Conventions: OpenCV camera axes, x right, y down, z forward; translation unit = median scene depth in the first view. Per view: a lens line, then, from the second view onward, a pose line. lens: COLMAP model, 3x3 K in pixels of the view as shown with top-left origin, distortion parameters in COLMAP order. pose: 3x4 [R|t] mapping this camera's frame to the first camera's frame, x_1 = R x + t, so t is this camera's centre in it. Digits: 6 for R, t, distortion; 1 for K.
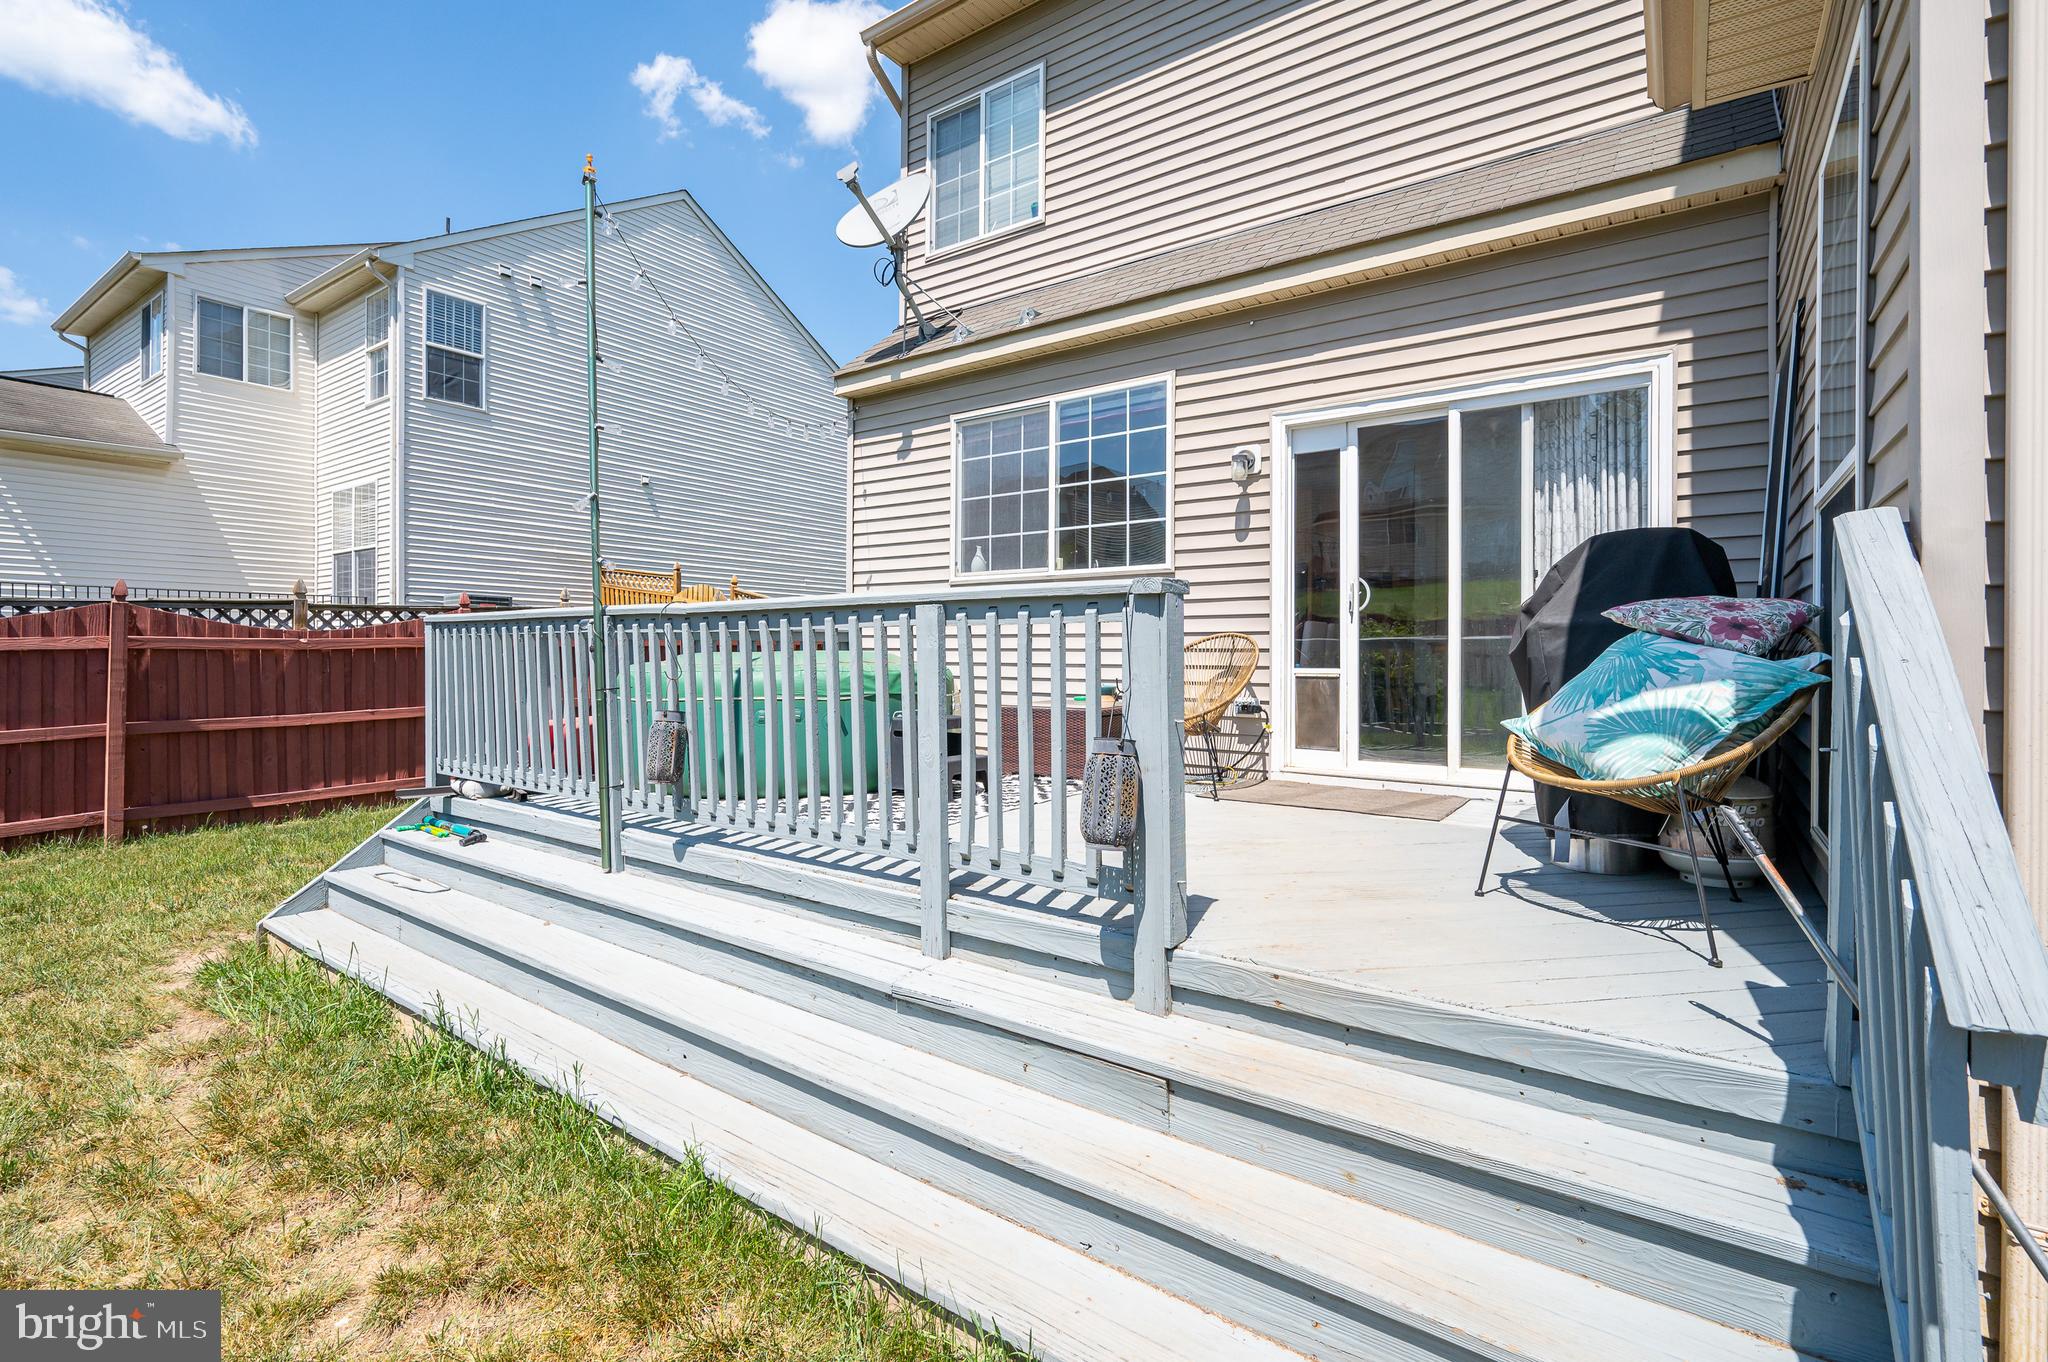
lens RADIAL K [[931.2, 0, 1025.9], [0, 931.2, 660.7], [0, 0, 1]] dist [0.001312, -0.000147]
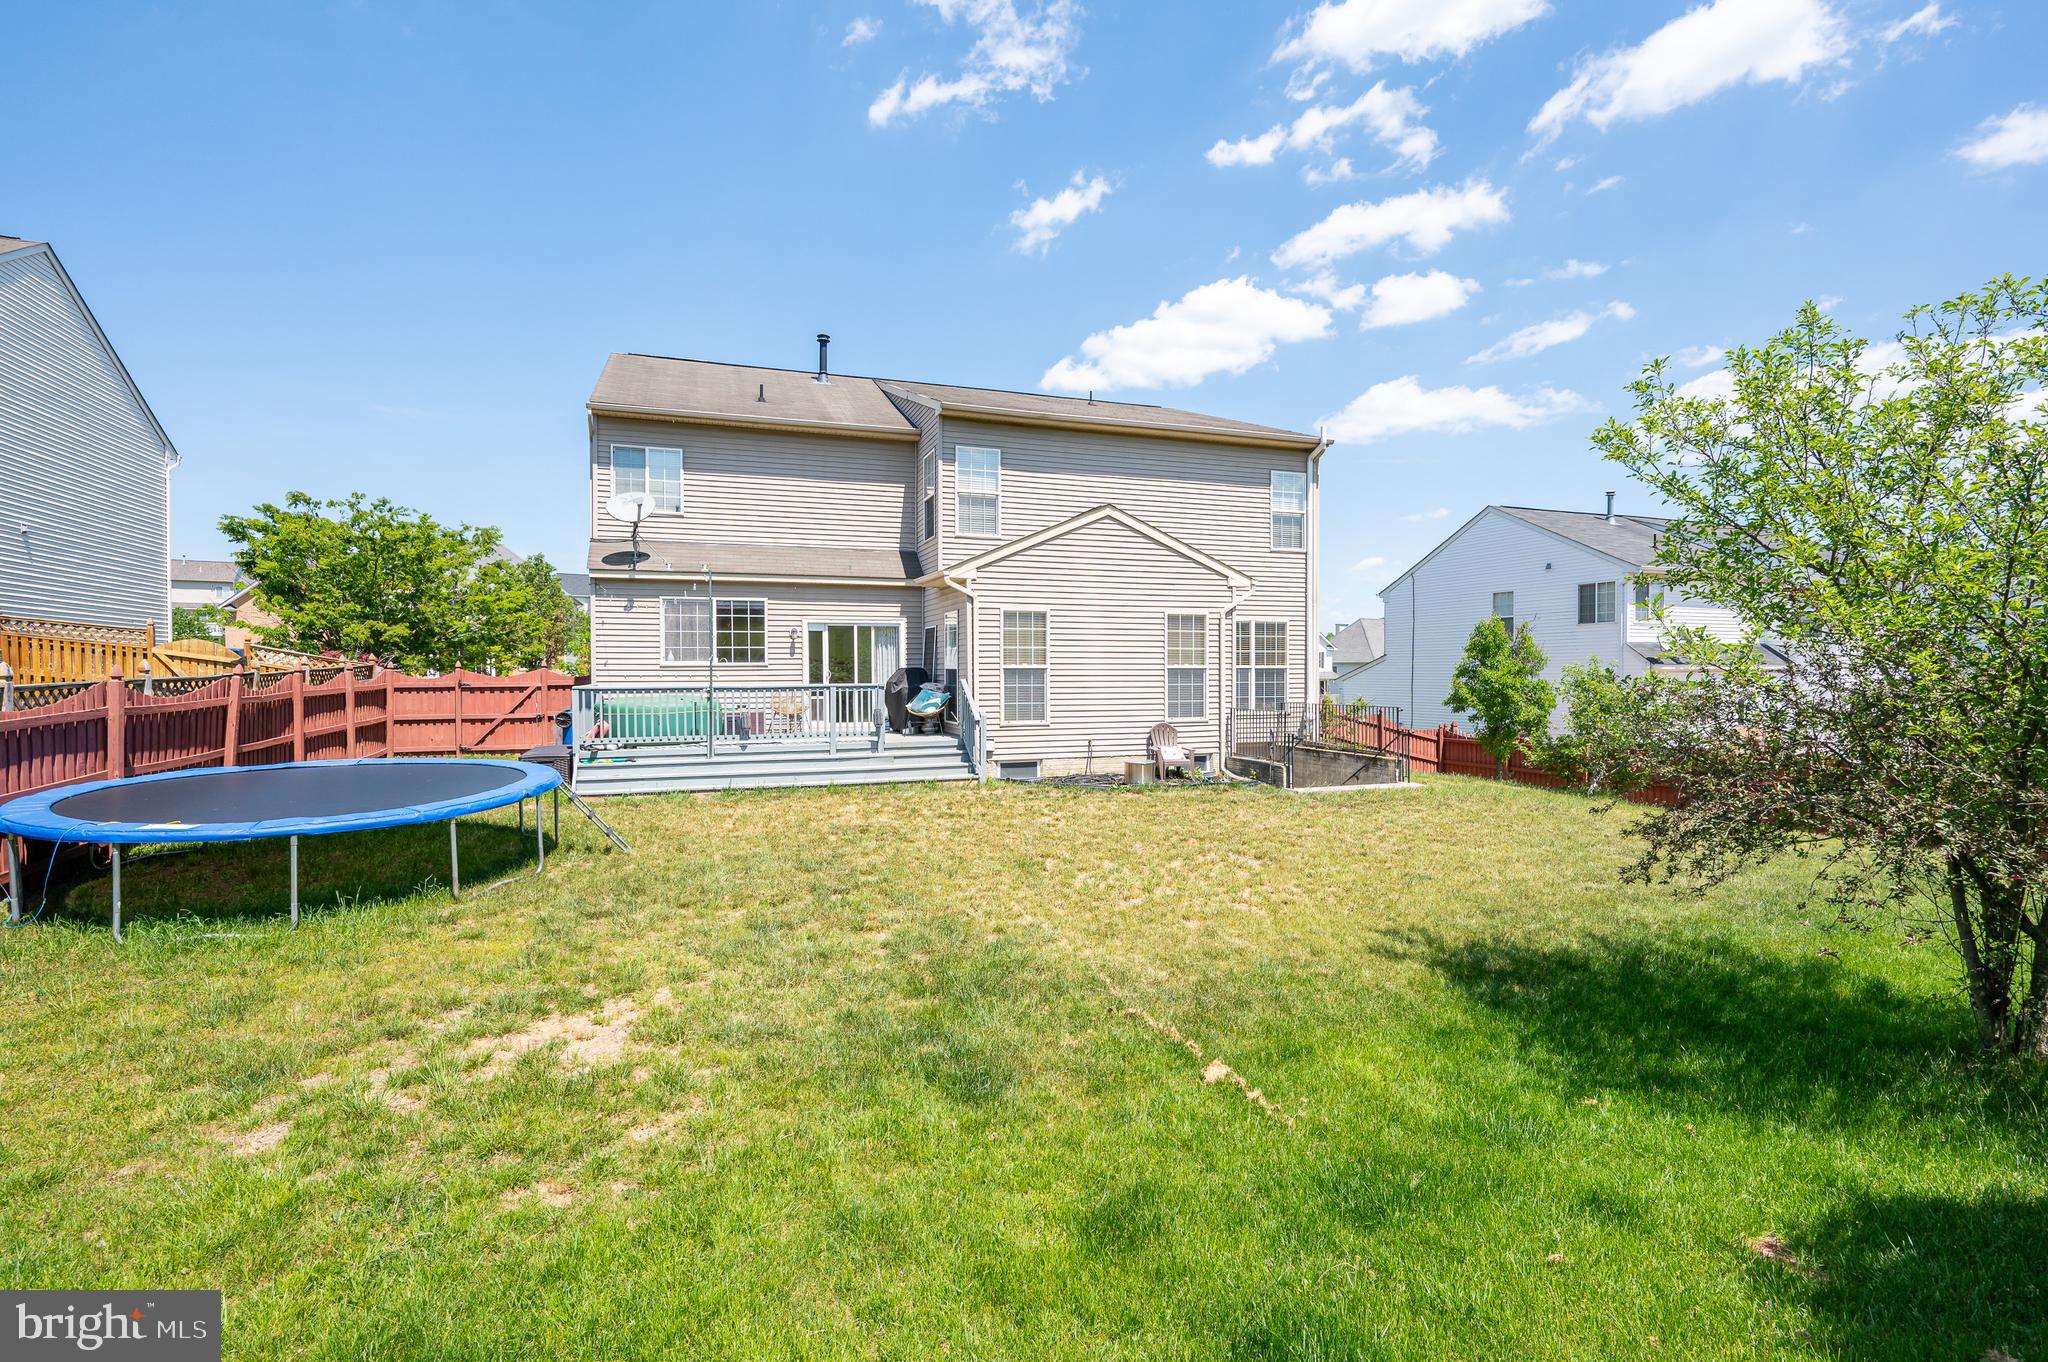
lens RADIAL K [[912.0, 0, 1059.8], [0, 912.0, 684.3], [0, 0, 1]] dist [-0.016062, -0.000253]
pose [[0.553917, -0.017025, 0.832398, -1.478303], [0.013326, 0.999844, 0.011582, -0.048749], [-0.832466, 0.004677, 0.554057, -1.172149]]
